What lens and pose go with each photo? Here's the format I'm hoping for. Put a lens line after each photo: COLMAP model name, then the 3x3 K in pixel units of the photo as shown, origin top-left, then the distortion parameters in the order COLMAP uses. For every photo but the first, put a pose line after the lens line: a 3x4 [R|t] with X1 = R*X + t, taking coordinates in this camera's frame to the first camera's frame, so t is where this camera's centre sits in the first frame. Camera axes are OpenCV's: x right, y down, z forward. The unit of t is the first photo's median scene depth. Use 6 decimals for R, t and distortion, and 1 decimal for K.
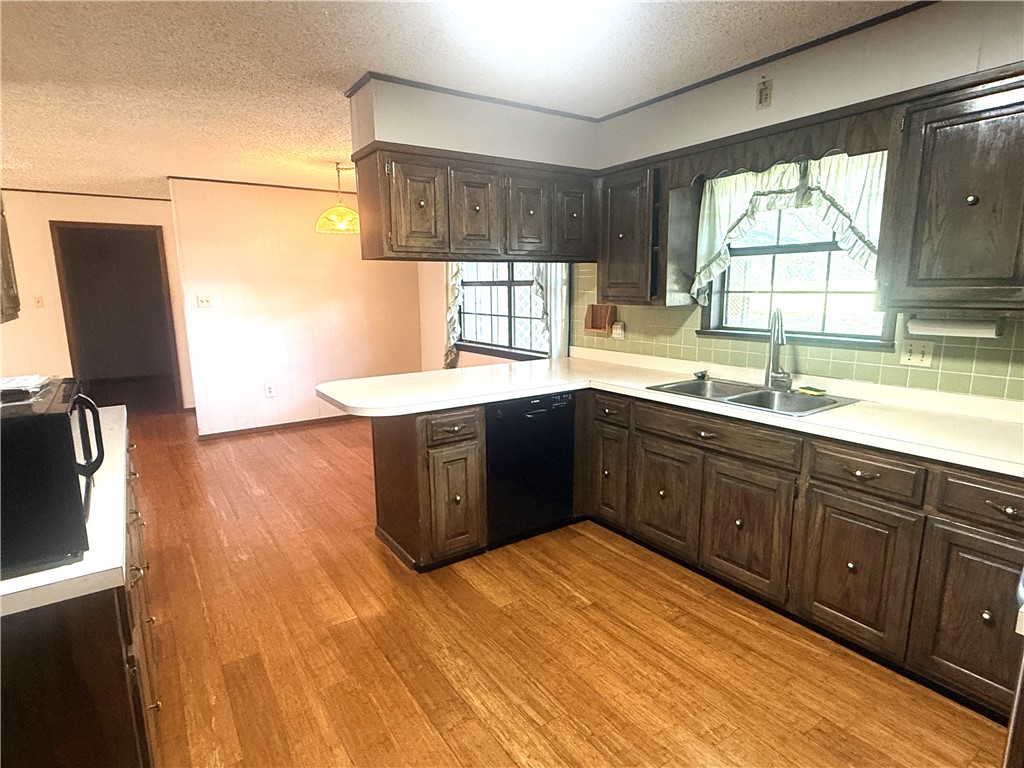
lens RADIAL K [[551.1, 0, 510.6], [0, 551.1, 385.1], [0, 0, 1]] dist [0.000699, -0.000001]
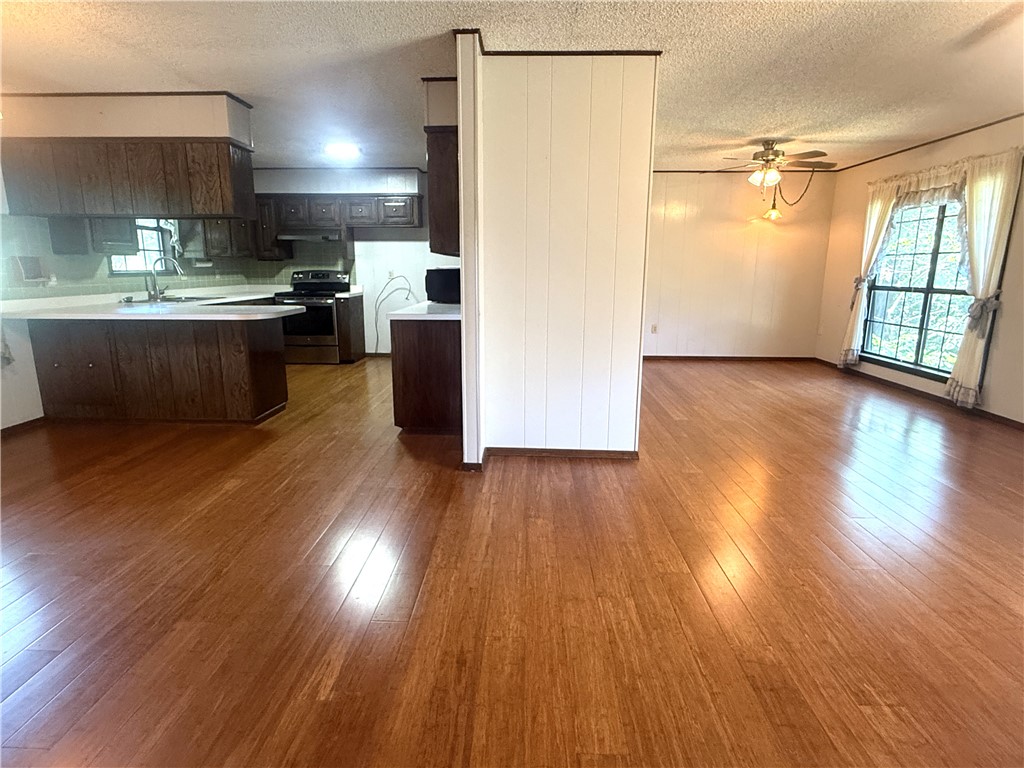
lens RADIAL K [[532.9, 0, 512.0], [0, 532.9, 384.0], [0, 0, 1]] dist [0.001722, 0.000488]
pose [[-0.808033, -0.117766, 0.577246, -1.706901], [0.110253, 0.932278, 0.344530, -0.232040], [-0.578728, 0.342035, -0.740328, 1.803838]]
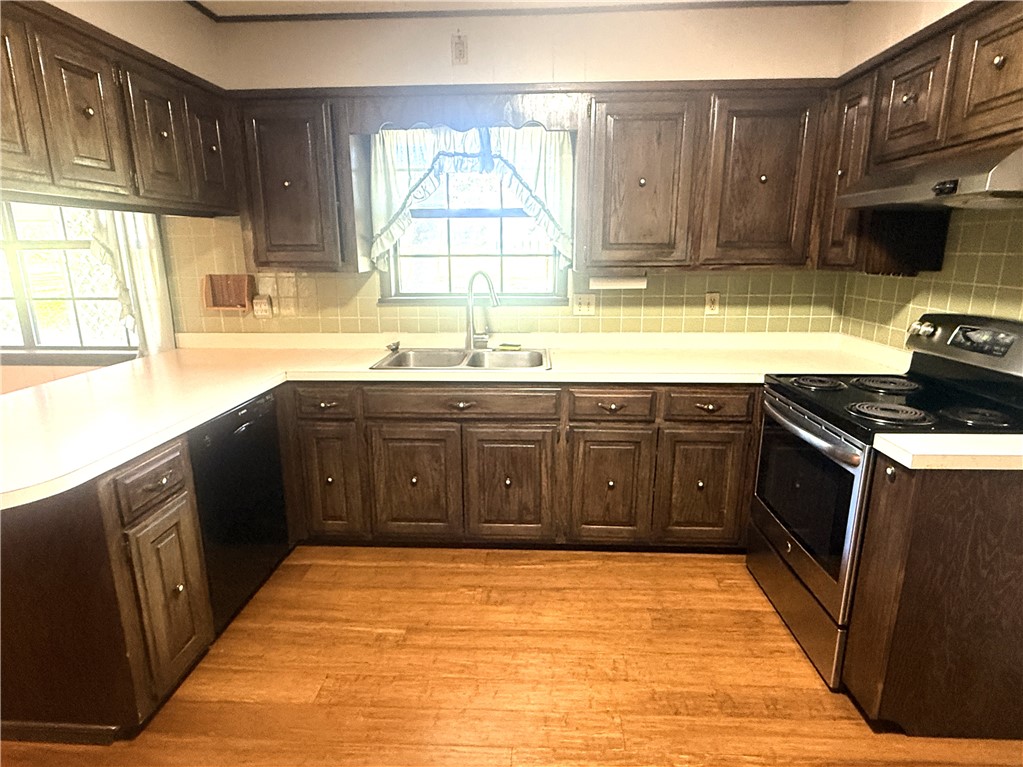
lens RADIAL K [[566.8, 0, 511.5], [0, 566.8, 383.5], [0, 0, 1]] dist [0.000603, 0.000371]
pose [[0.603151, -0.175974, 0.777973, -0.322949], [0.139826, 0.983583, 0.114077, -0.043392], [-0.785276, 0.039975, 0.617854, 0.293870]]
